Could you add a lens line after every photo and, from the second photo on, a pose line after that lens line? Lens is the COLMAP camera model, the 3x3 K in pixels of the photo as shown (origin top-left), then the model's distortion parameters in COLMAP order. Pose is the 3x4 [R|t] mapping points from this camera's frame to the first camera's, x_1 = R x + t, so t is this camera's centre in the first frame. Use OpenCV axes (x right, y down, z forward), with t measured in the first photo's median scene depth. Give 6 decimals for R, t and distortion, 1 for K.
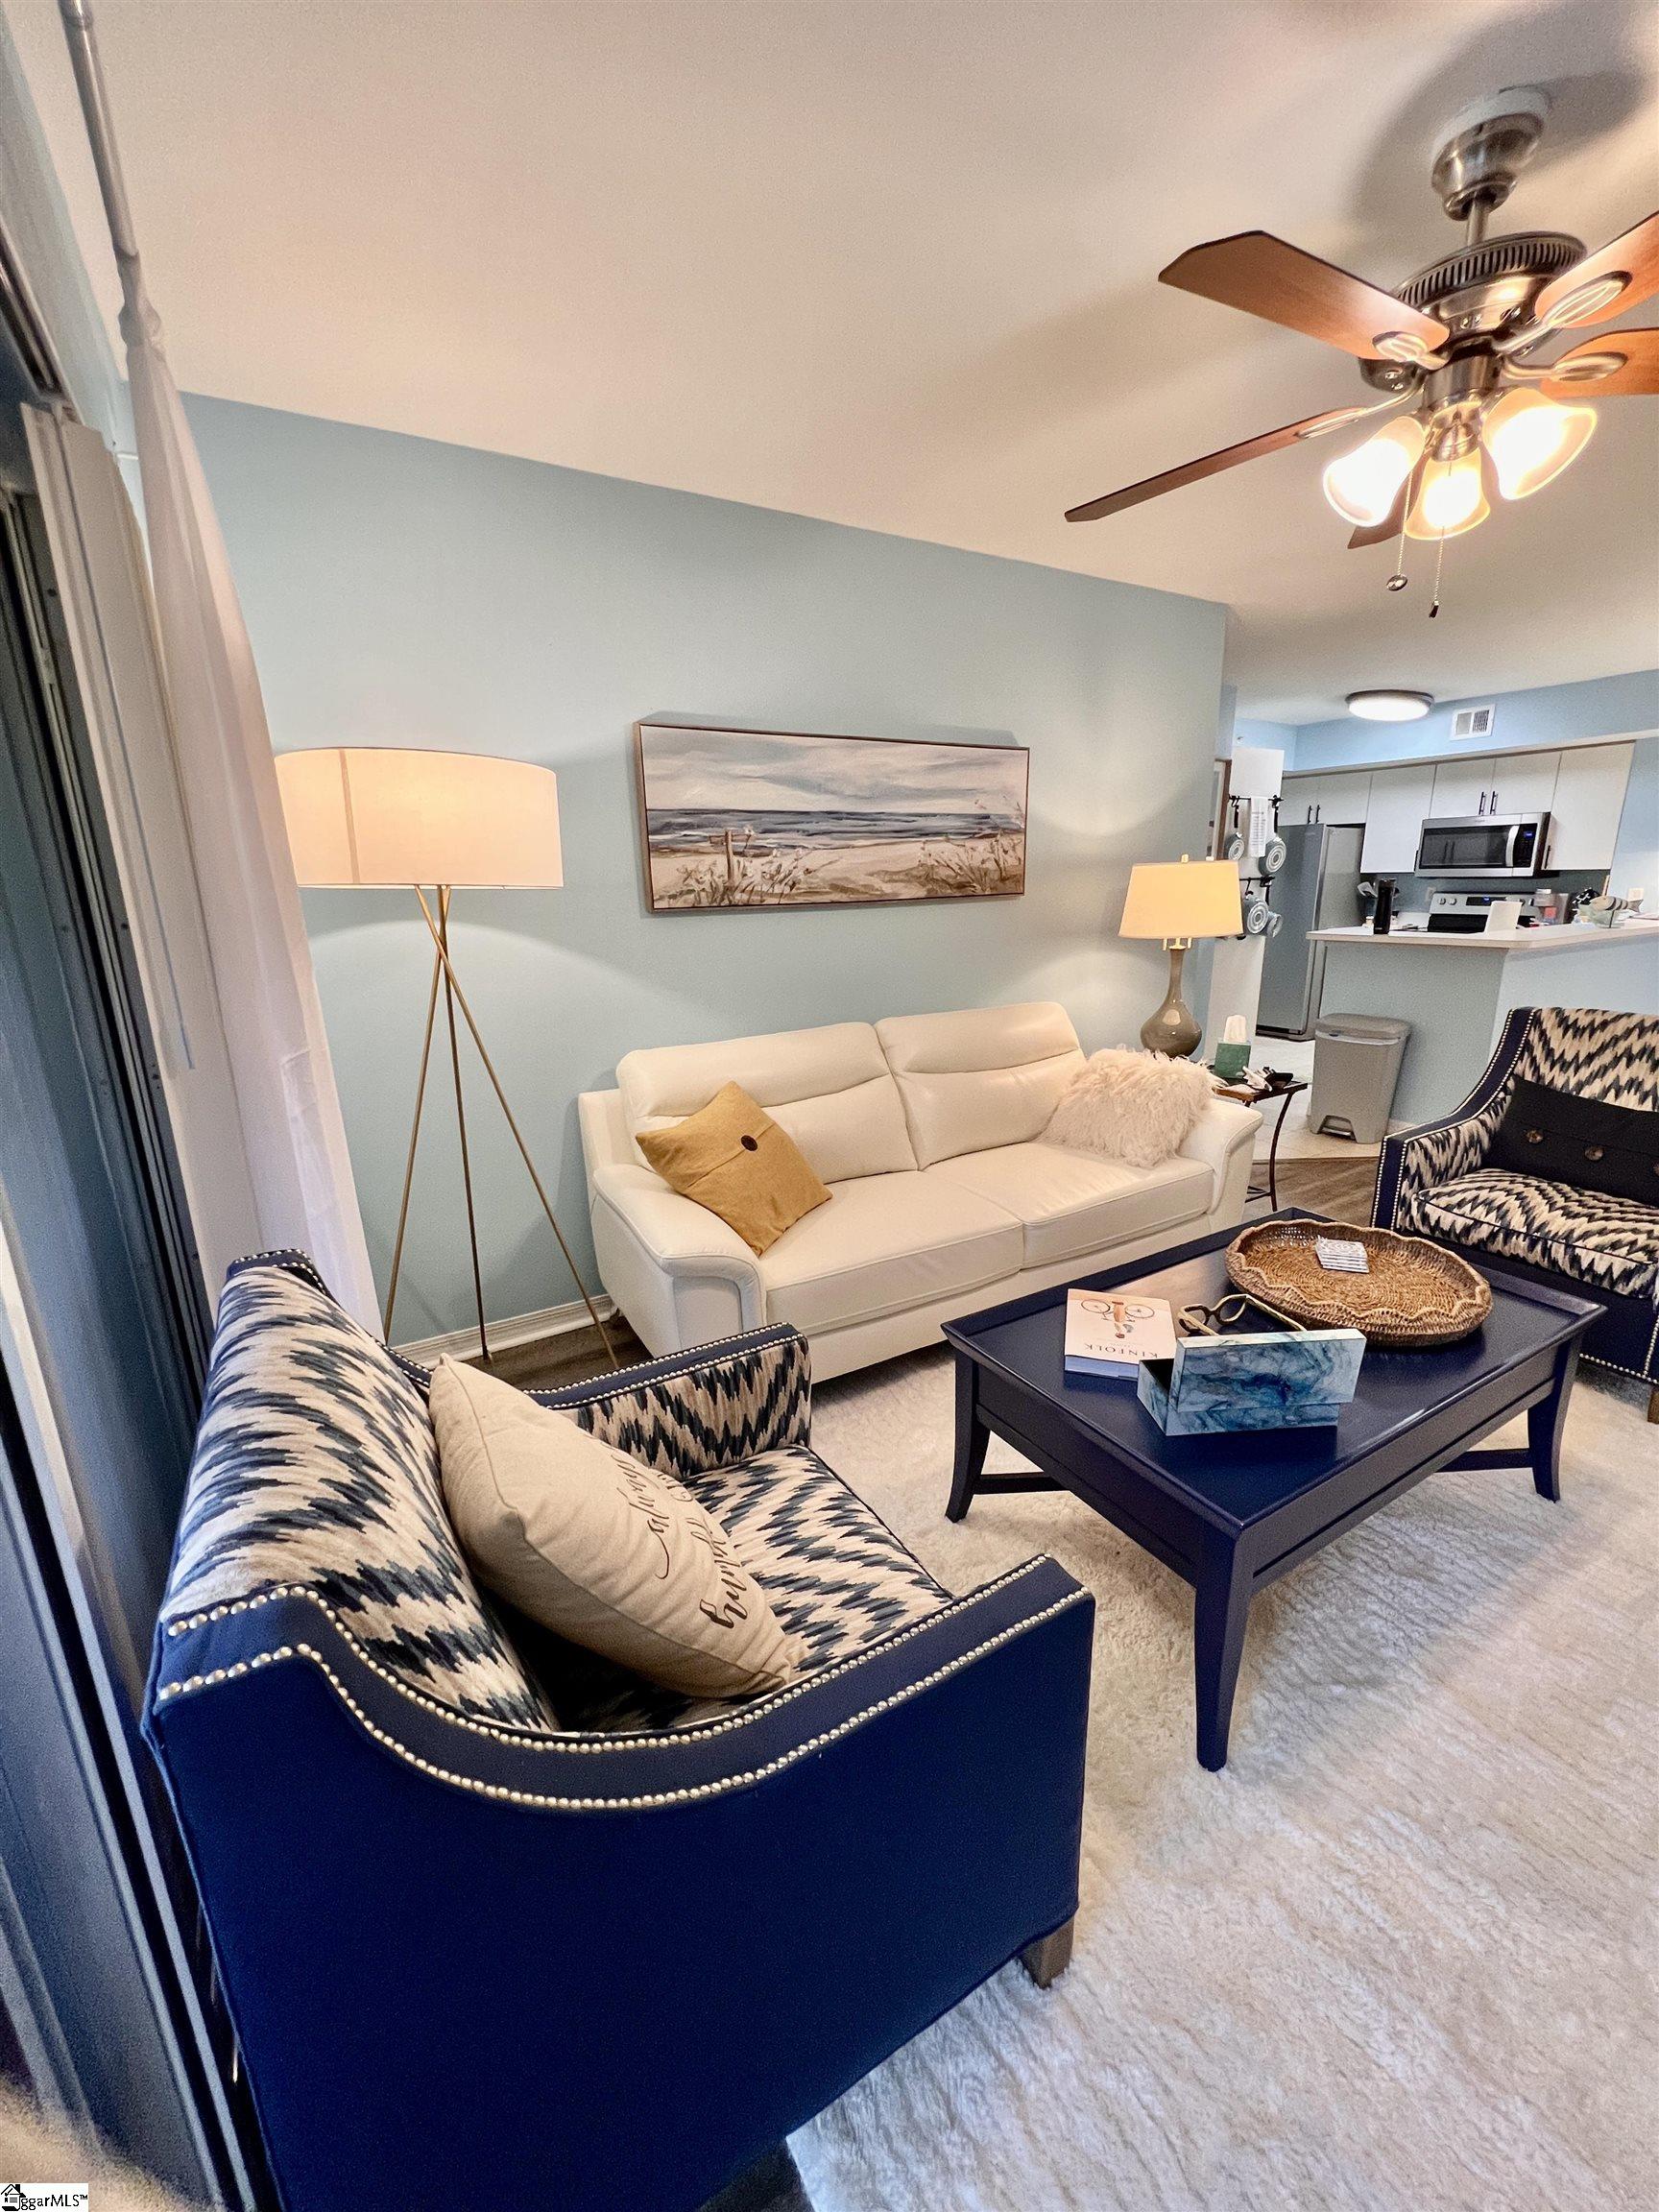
lens RADIAL K [[891.2, 0, 831.2], [0, 891.2, 1106.5], [0, 0, 1]] dist [0.001080, 0.000158]
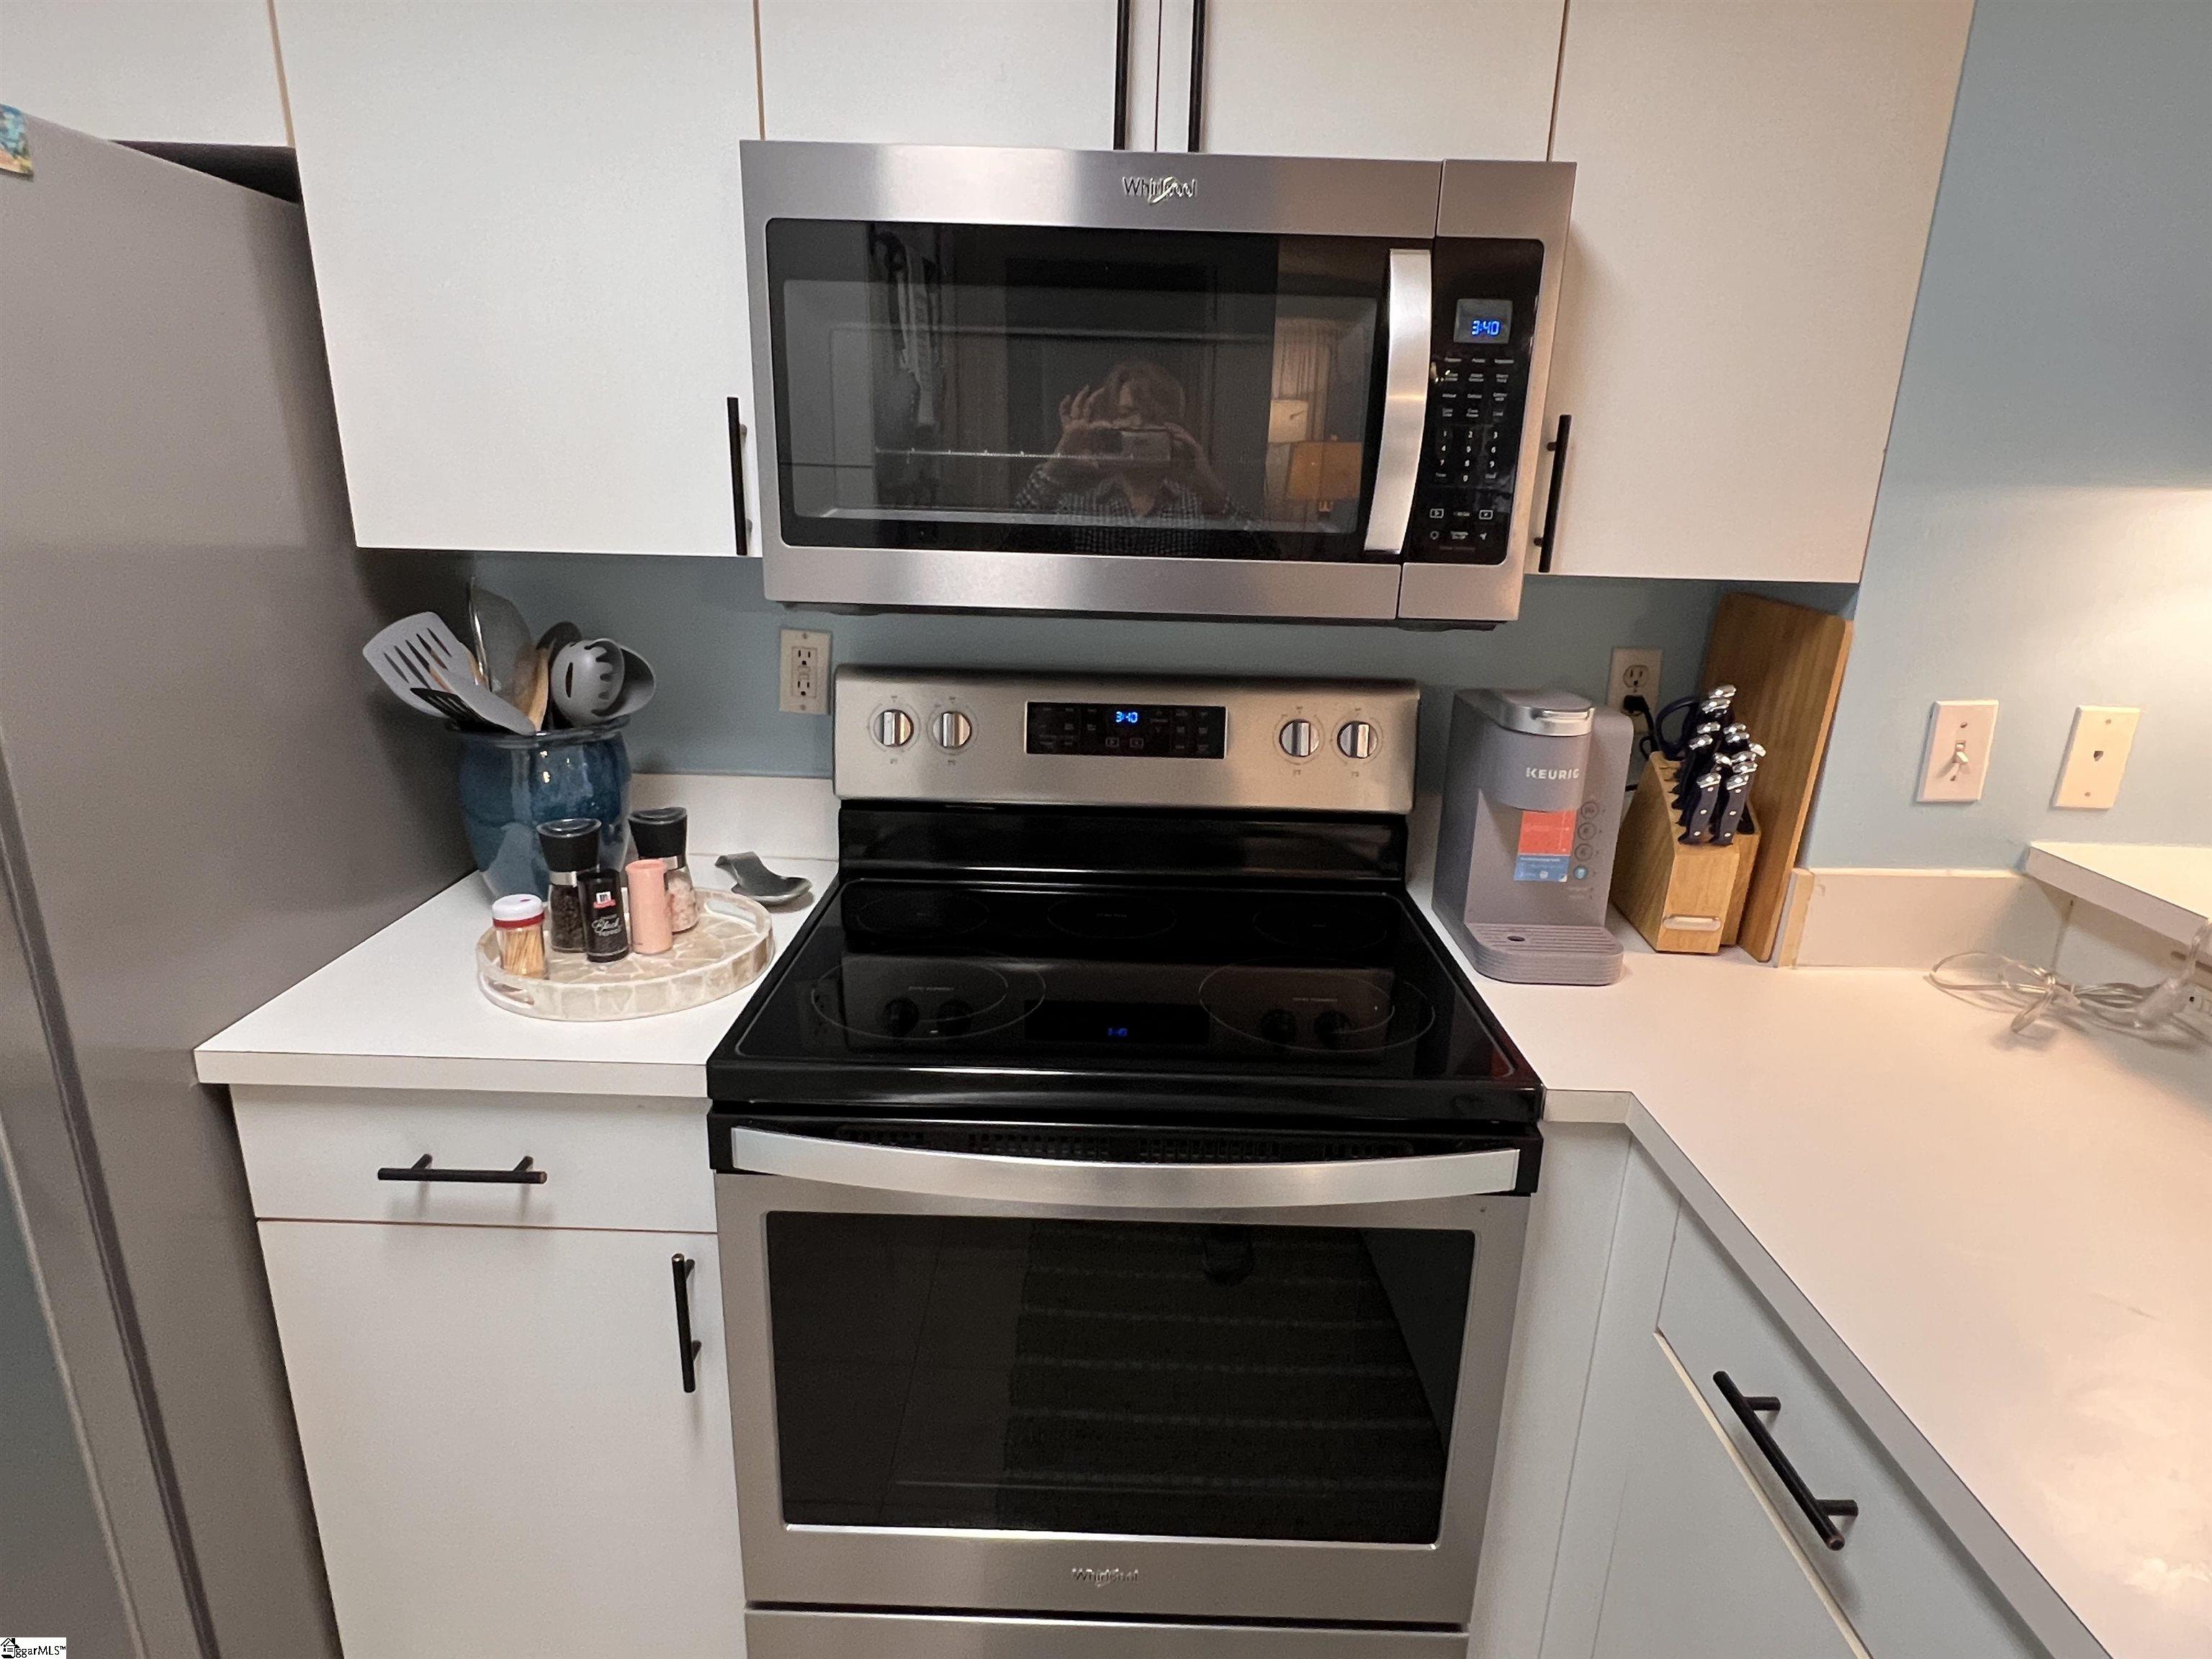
lens RADIAL K [[1240.8, 0, 1106.0], [0, 1240.8, 829.5], [0, 0, 1]] dist [0.003405, -0.000210]
pose [[0.520539, -0.200575, 0.829945, 1.247100], [0.177038, 0.976247, 0.124894, -0.571961], [-0.835282, 0.081920, 0.543684, 2.063657]]
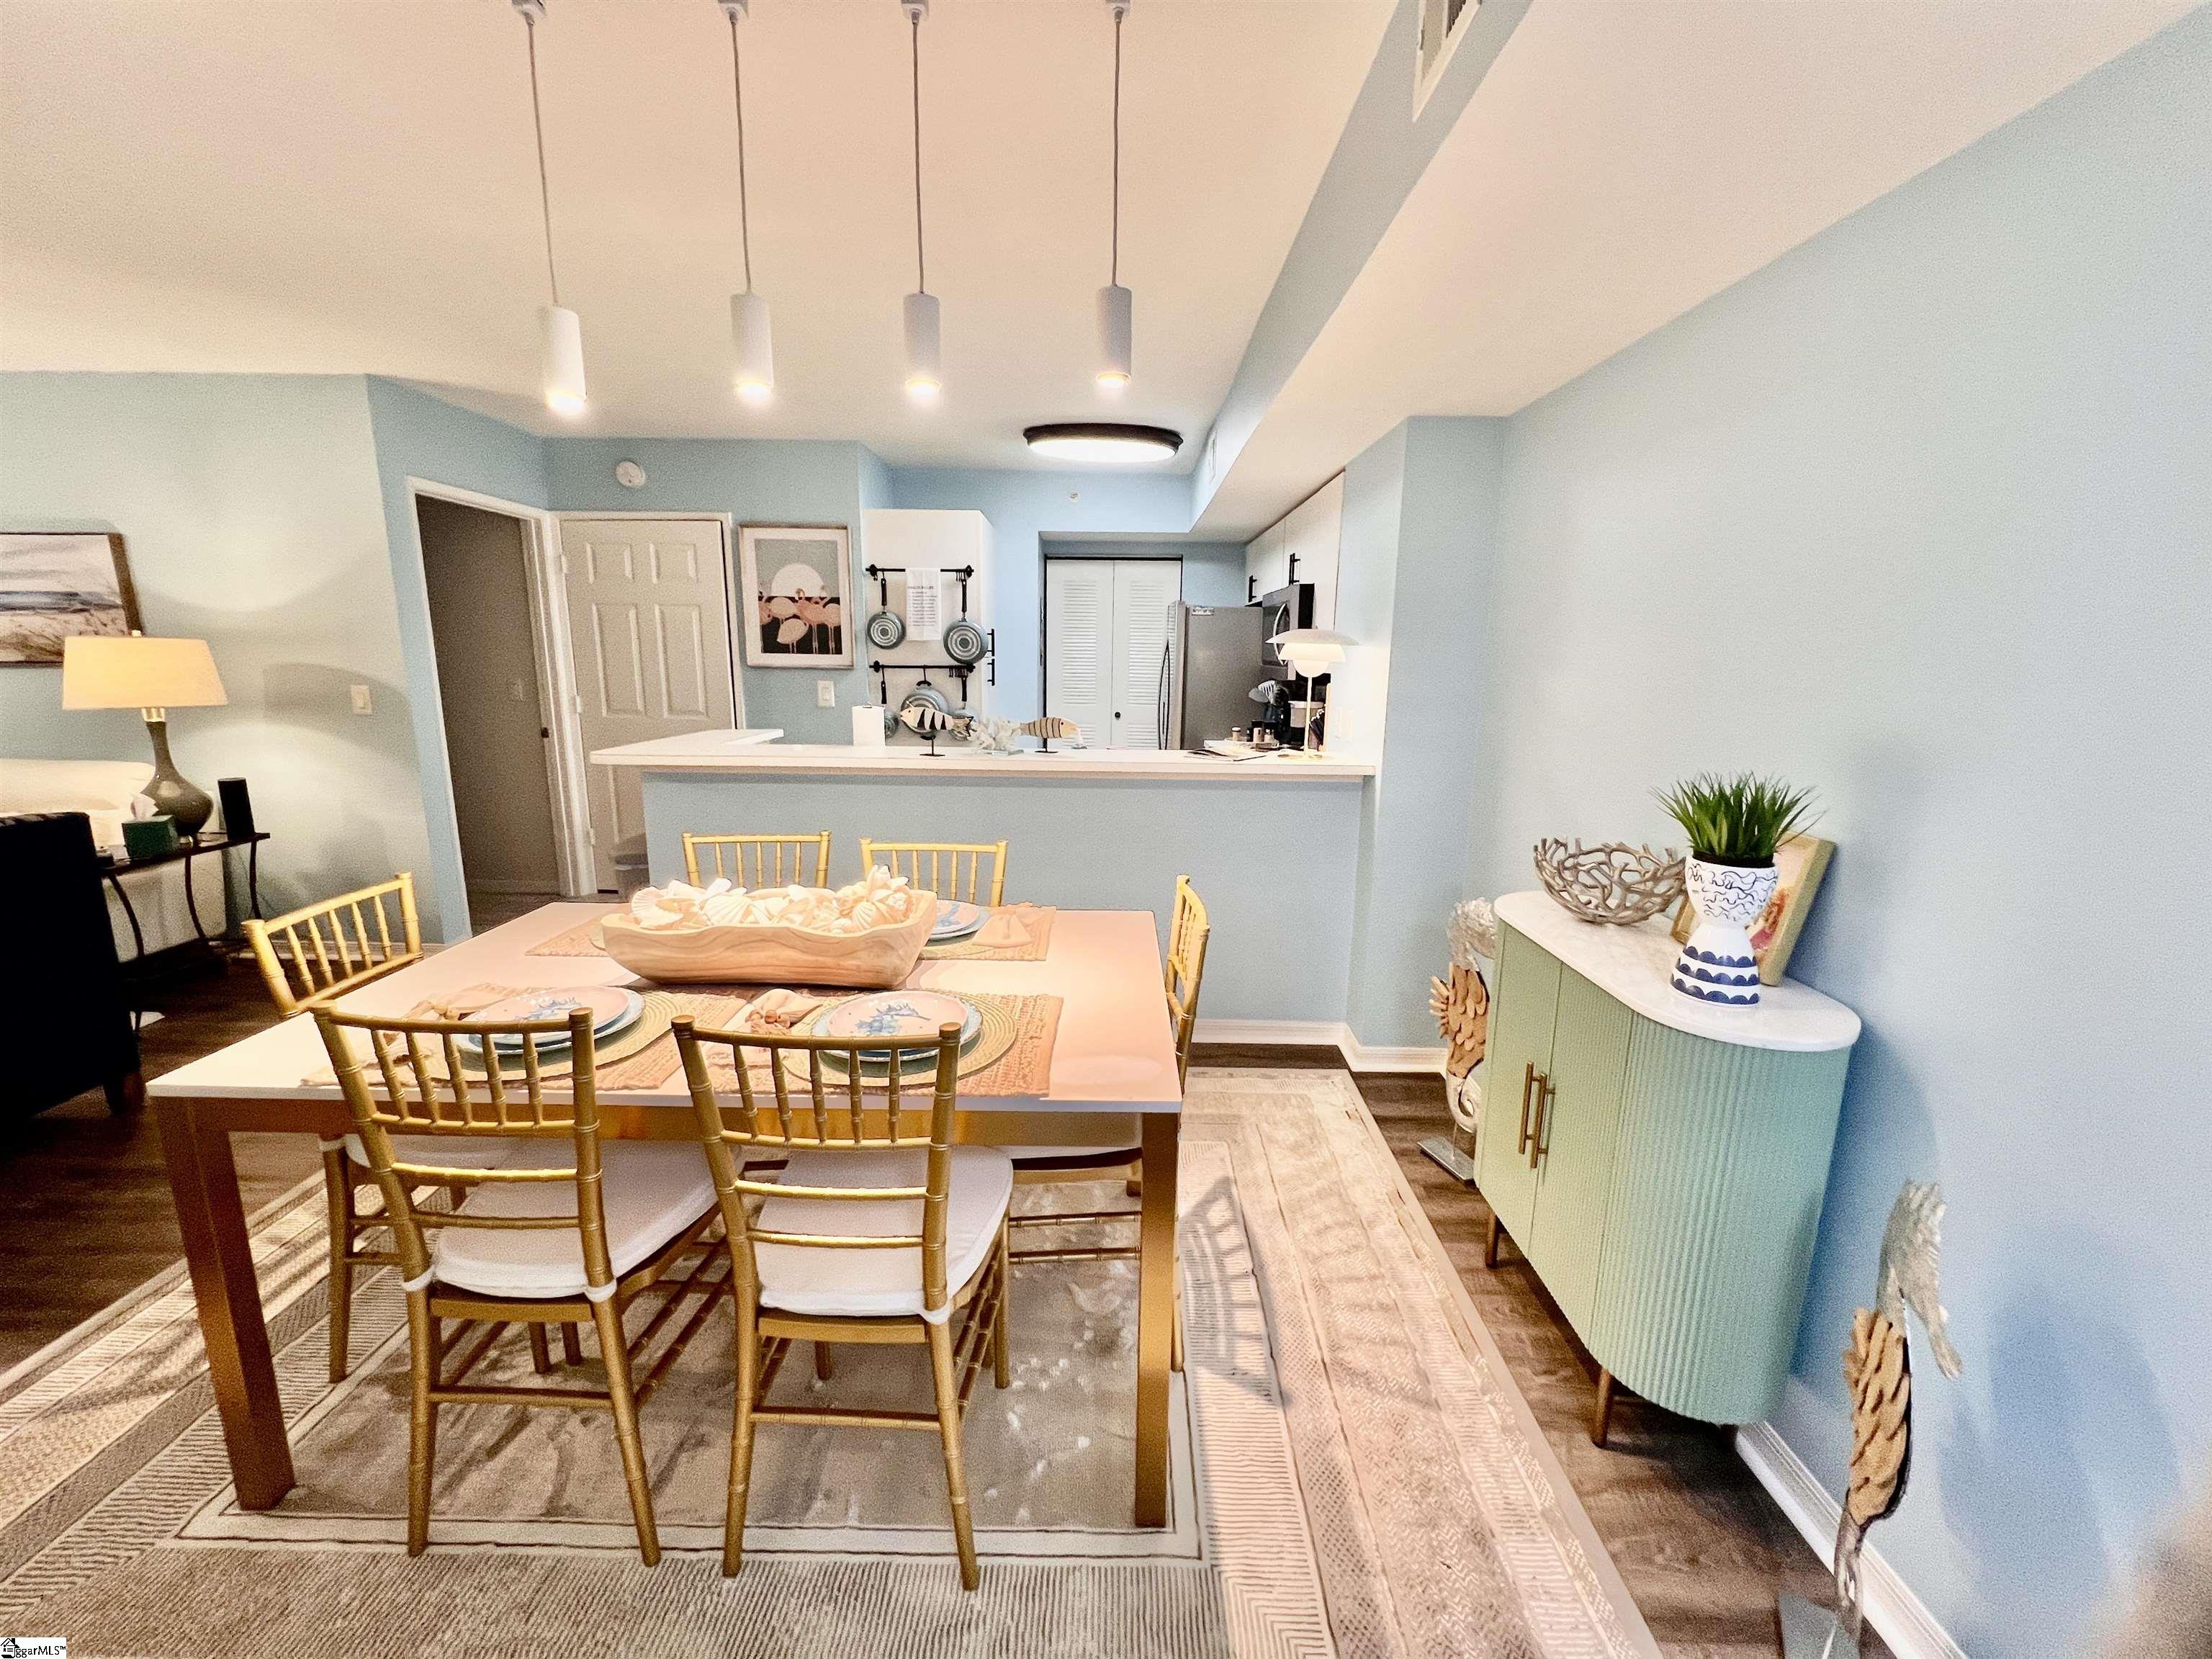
lens RADIAL K [[885.6, 0, 1103.1], [0, 885.6, 833.5], [0, 0, 1]] dist [-0.001115, 0.000093]
pose [[0.848842, 0.136578, -0.510700, 2.213876], [-0.161331, 0.986891, -0.004223, -0.268664], [0.503429, 0.085976, 0.859749, 0.835692]]
